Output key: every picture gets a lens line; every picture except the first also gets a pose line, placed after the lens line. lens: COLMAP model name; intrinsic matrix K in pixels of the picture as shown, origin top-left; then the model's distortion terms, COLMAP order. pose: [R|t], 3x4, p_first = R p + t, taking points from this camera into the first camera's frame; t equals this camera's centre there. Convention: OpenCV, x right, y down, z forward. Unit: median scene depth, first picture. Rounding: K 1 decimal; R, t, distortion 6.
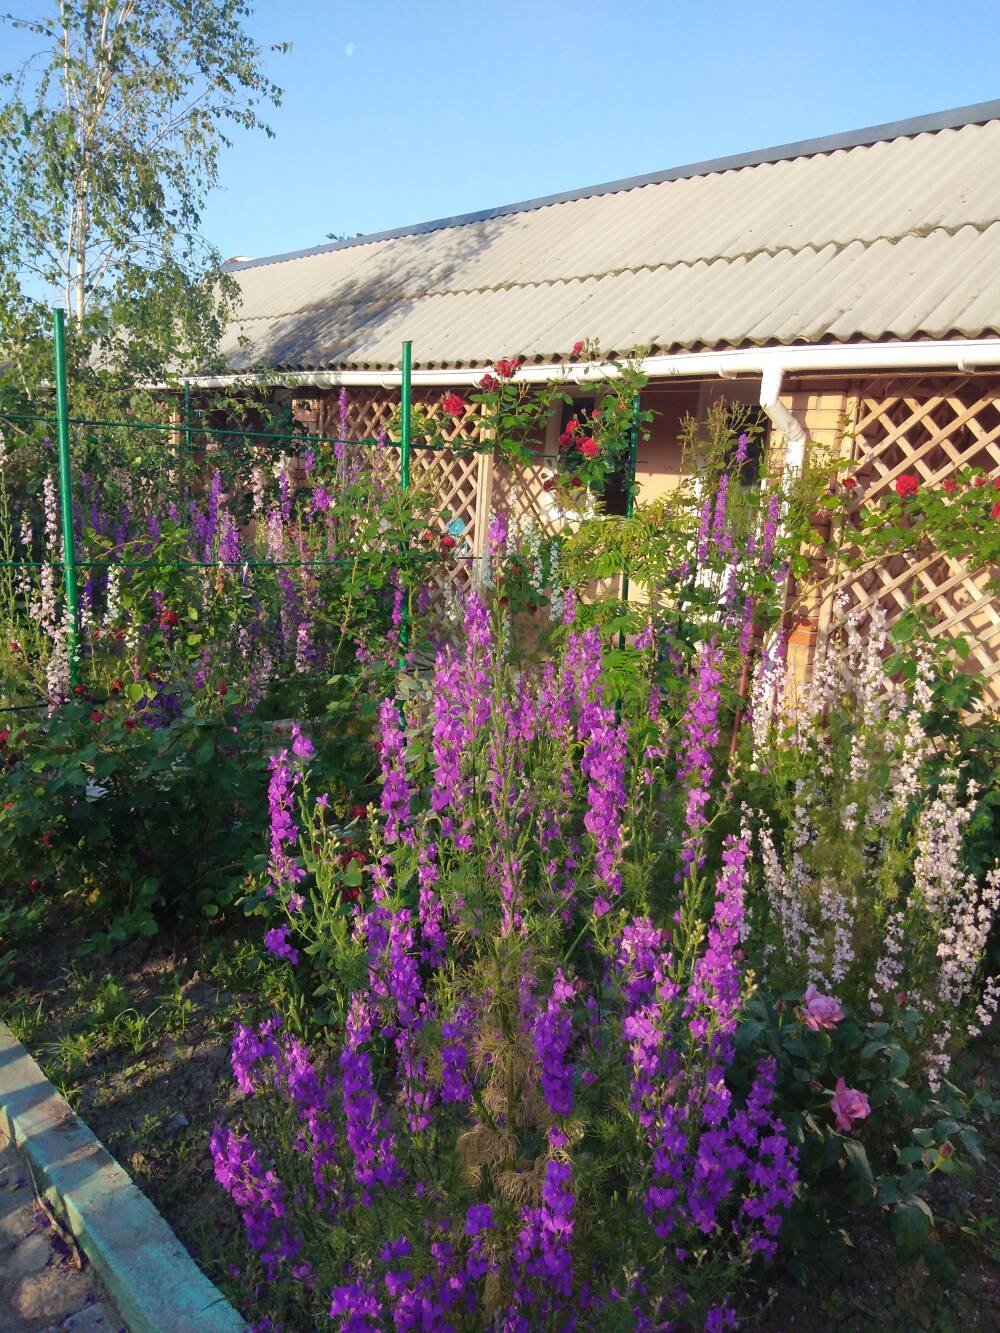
lens RADIAL K [[1066.5, 0, 491.1], [0, 1066.5, 663.4], [0, 0, 1]] dist [0.029681, -0.051880]
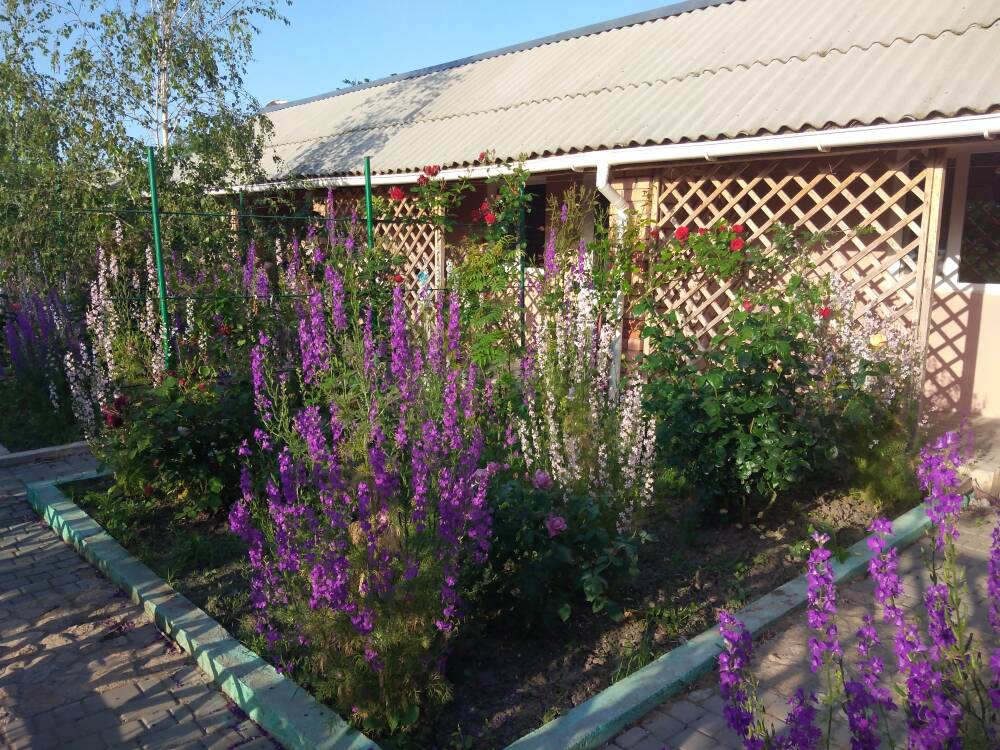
lens RADIAL K [[800.1, 0, 500.9], [0, 800.1, 380.1], [0, 0, 1]] dist [0.029681, -0.051880]
pose [[0.998851, -0.045756, 0.014275, 0.064506], [0.045922, 0.998878, -0.011544, 0.042615], [-0.013730, 0.012186, 0.999831, -0.153186]]
